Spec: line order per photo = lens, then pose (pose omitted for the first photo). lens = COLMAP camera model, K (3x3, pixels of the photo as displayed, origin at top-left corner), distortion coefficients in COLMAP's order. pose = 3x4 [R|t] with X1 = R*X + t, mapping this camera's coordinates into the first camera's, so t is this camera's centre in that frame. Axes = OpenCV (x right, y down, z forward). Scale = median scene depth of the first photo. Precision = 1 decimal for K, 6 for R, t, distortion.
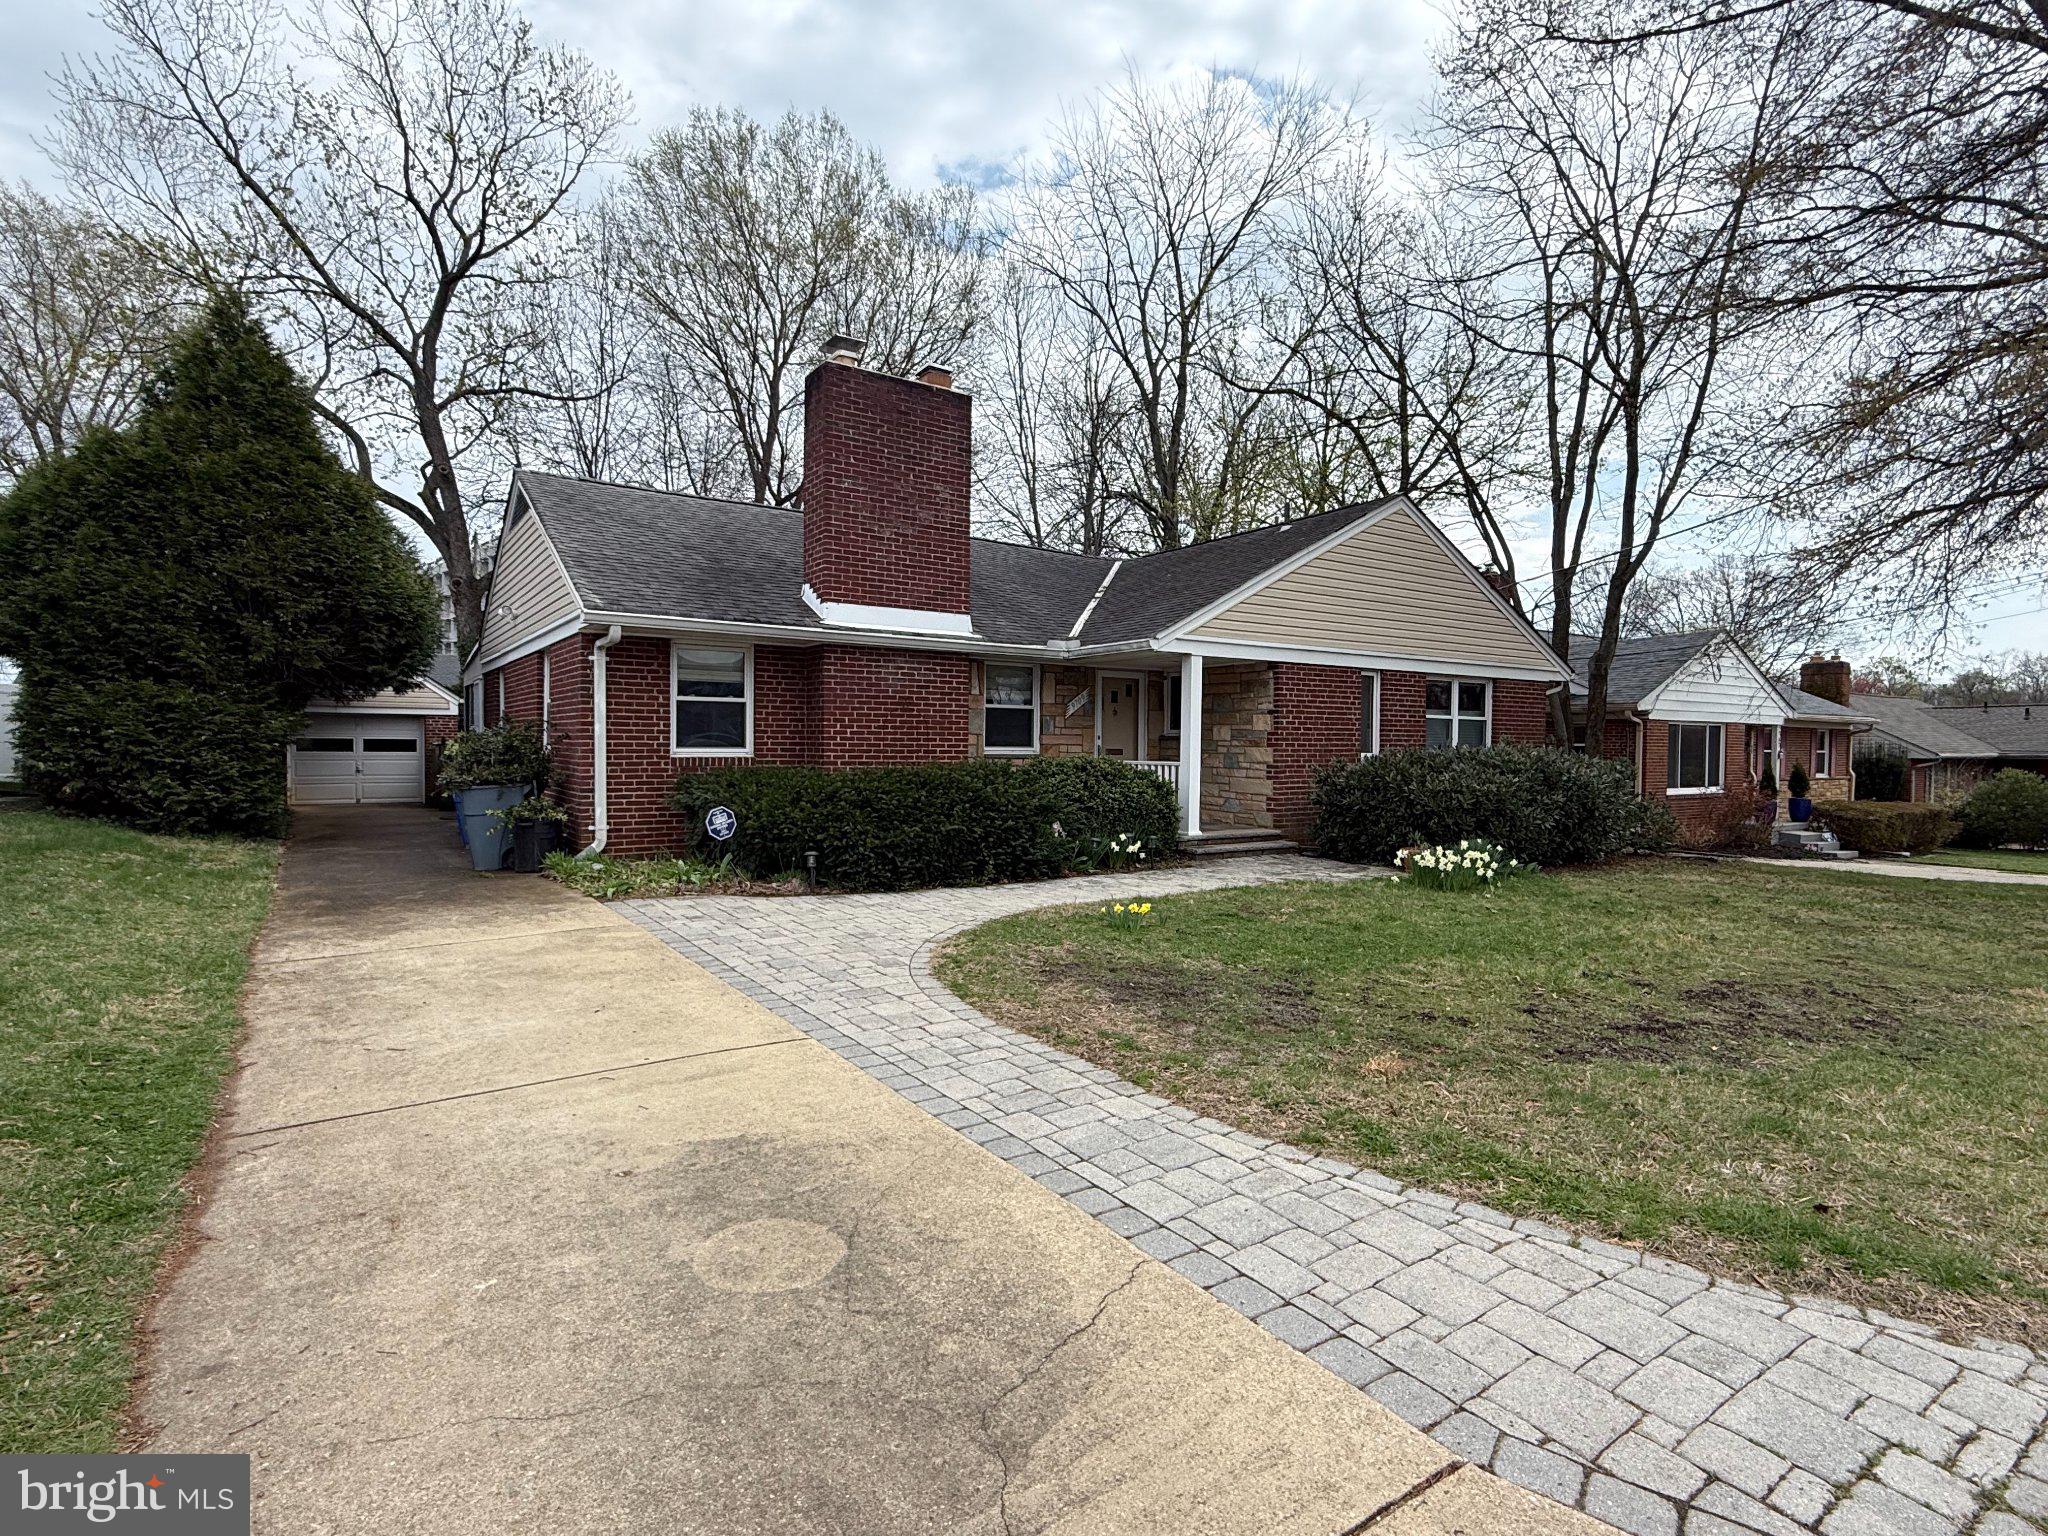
lens RADIAL K [[1010.7, 0, 1024.0], [0, 1010.7, 768.0], [0, 0, 1]] dist [0.003701, 0.001231]
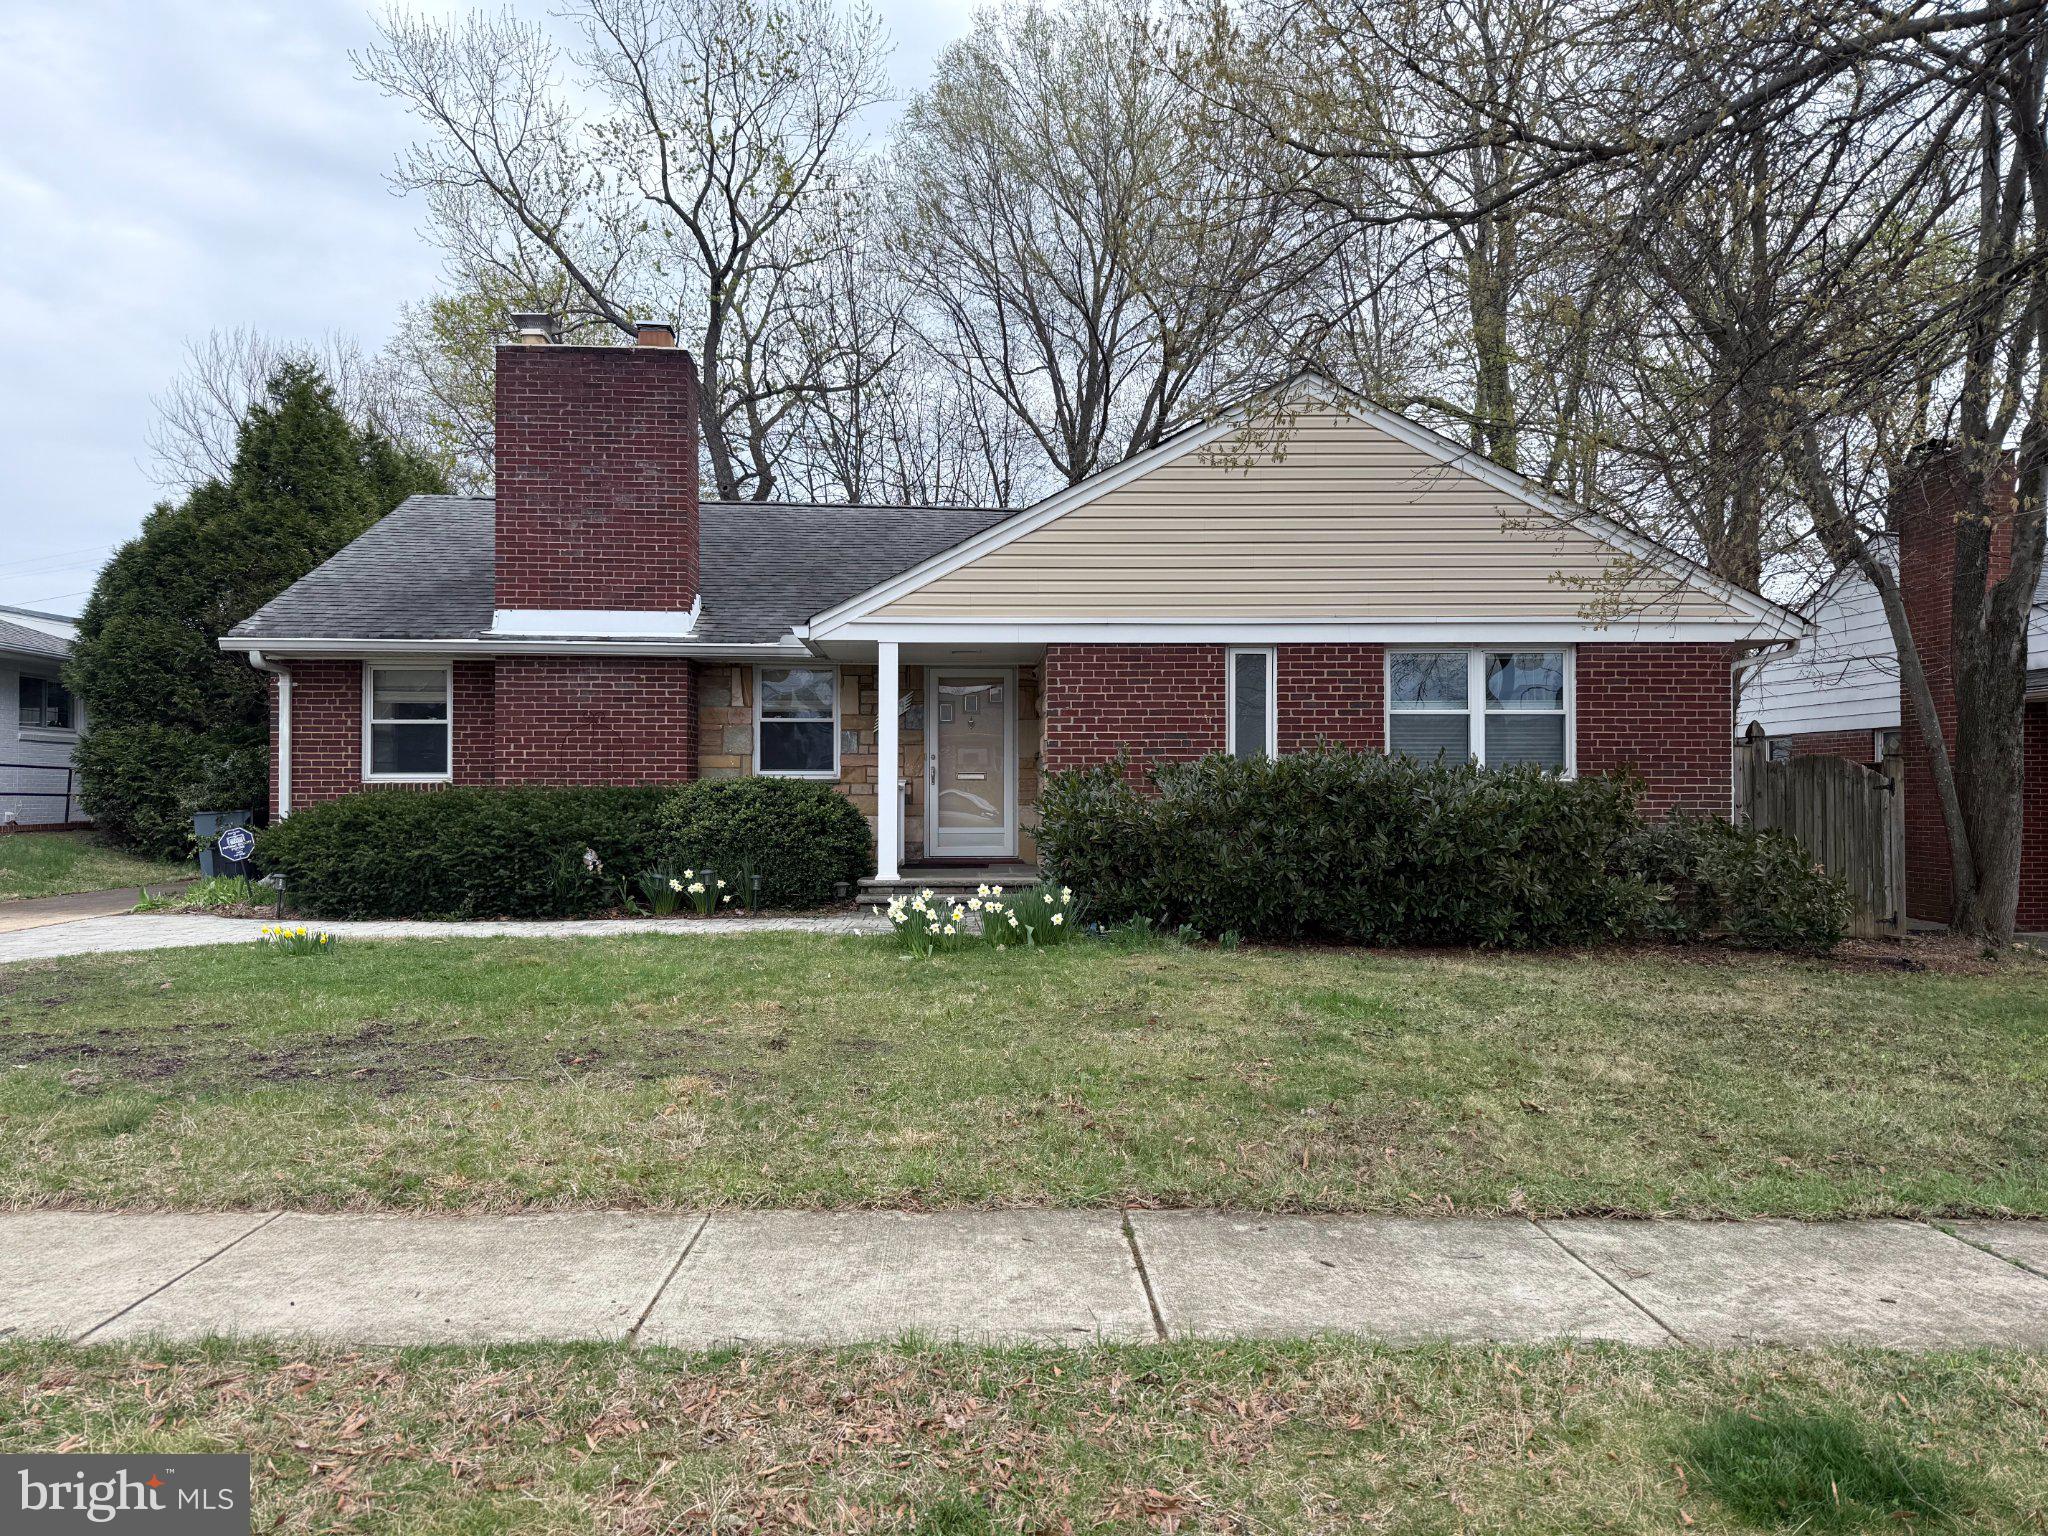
lens RADIAL K [[1432.3, 0, 1024.0], [0, 1432.3, 768.0], [0, 0, 1]] dist [0.068261, -0.000853]
pose [[0.845756, -0.019562, -0.533211, 0.878096], [-0.005275, 0.998972, -0.045017, 0.032480], [0.533544, 0.040887, 0.844784, 0.162982]]
